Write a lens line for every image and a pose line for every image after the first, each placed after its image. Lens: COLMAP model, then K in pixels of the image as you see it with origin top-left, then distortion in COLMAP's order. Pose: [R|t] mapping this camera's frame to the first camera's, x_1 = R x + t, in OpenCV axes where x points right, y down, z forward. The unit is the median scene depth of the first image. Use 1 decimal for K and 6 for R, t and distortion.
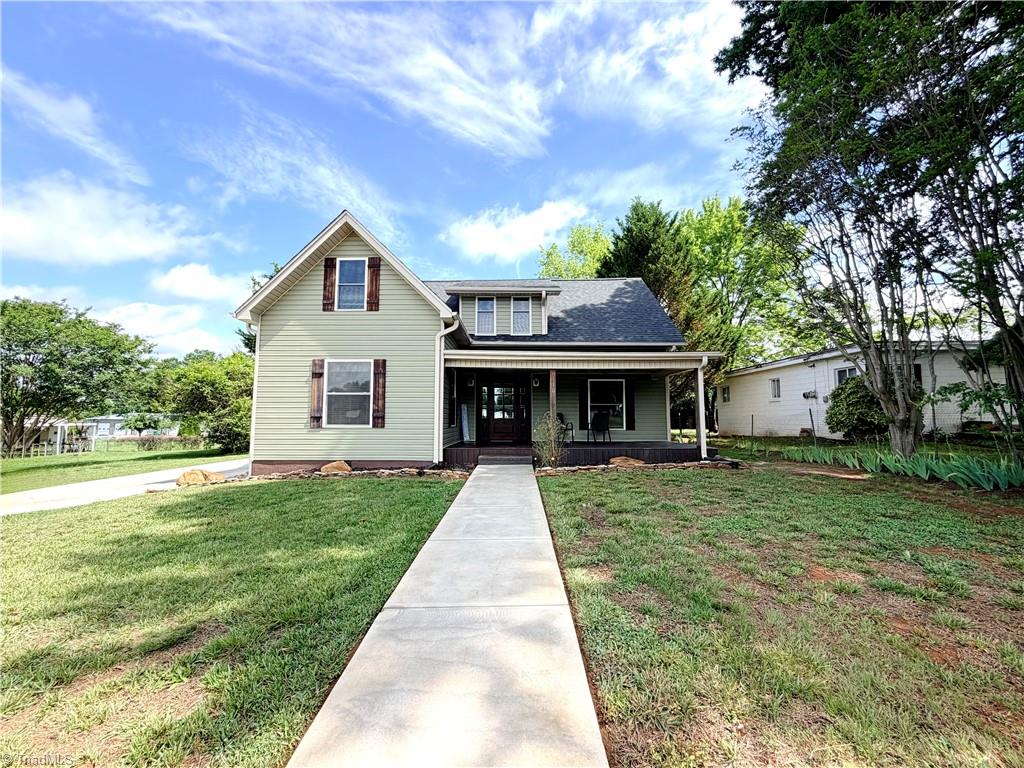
lens RADIAL K [[411.8, 0, 512.5], [0, 411.8, 384.4], [0, 0, 1]] dist [0.003513, -0.000398]
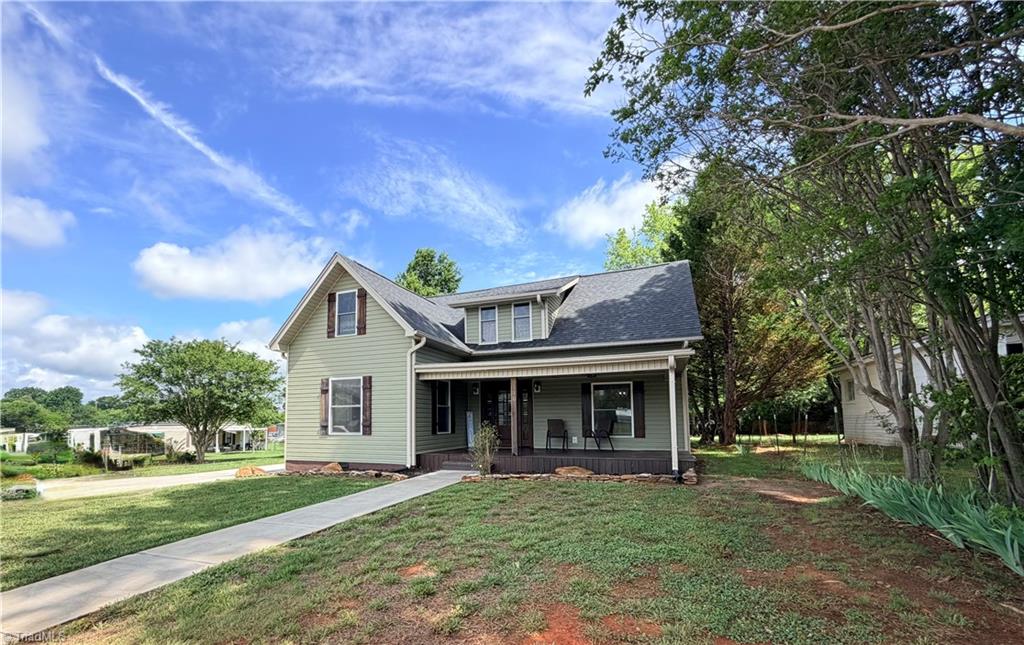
lens RADIAL K [[441.0, 0, 479.1], [0, 441.0, 391.4], [0, 0, 1]] dist [0.003089, 0.000800]
pose [[0.925956, -0.033511, -0.376141, 0.424085], [0.038780, 0.999227, 0.006443, -0.013236], [0.375634, -0.020553, 0.926540, -0.029878]]
